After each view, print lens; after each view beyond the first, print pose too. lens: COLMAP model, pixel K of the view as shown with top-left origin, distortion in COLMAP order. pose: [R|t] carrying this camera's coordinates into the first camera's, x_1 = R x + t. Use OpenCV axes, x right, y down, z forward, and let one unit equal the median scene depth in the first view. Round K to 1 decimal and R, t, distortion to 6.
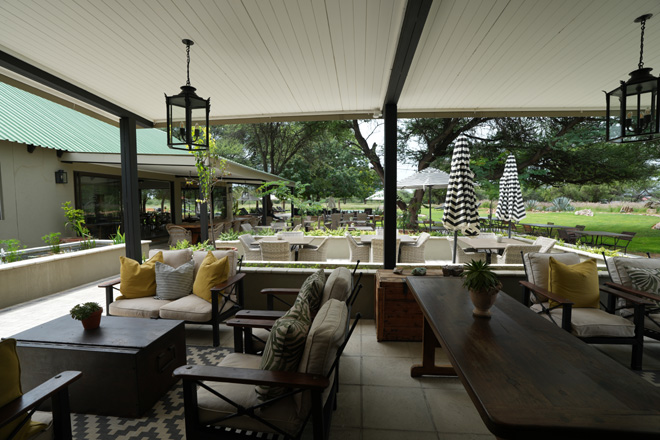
lens RADIAL K [[299.9, 0, 330.0], [0, 299.9, 220.0], [0, 0, 1]] dist [-0.060439, 0.025527]
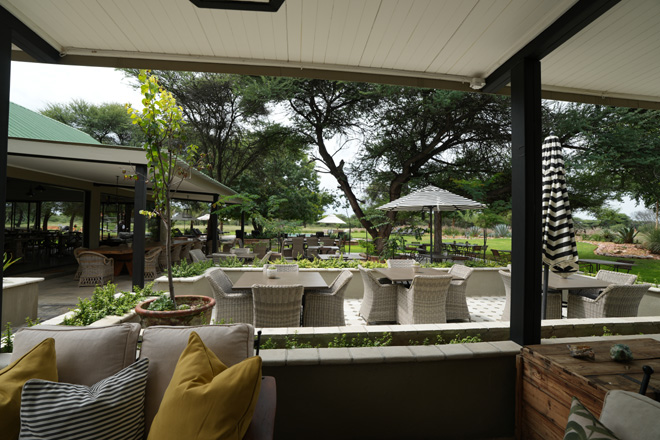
lens RADIAL K [[299.9, 0, 330.0], [0, 299.9, 220.0], [0, 0, 1]] dist [-0.060439, 0.025527]
pose [[0.977750, 0.026279, 0.208121, -0.071750], [-0.010165, 0.996892, -0.078120, -0.004352], [-0.209527, 0.074266, 0.974978, 0.130075]]
